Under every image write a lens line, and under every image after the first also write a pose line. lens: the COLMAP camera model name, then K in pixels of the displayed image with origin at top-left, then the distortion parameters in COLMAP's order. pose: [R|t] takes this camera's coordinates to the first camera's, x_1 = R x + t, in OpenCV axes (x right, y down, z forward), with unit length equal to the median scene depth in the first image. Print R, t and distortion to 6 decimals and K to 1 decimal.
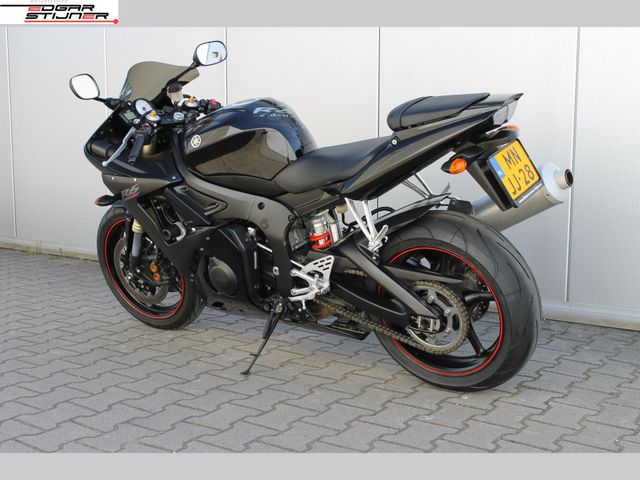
lens RADIAL K [[863.5, 0, 320.0], [0, 863.5, 240.0], [0, 0, 1]] dist [-0.007908, -0.005209]
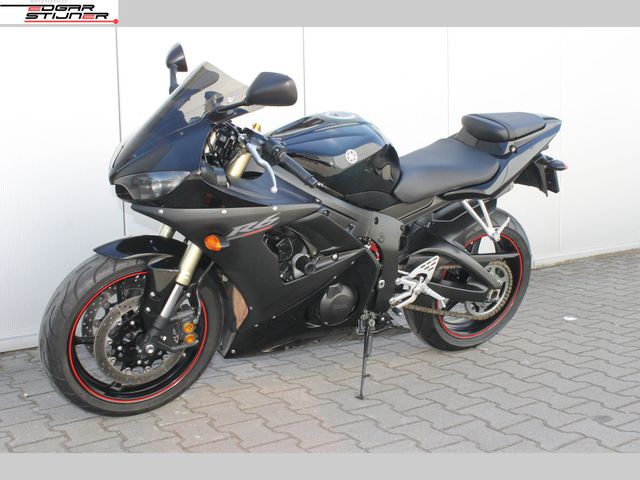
lens RADIAL K [[757.4, 0, 320.0], [0, 757.4, 240.0], [0, 0, 1]] dist [-0.041448, 0.000697]
pose [[0.382868, -0.119603, 0.916028, -0.892269], [0.150878, 0.986365, 0.065724, -0.084751], [-0.911399, 0.113045, 0.395693, 0.721525]]
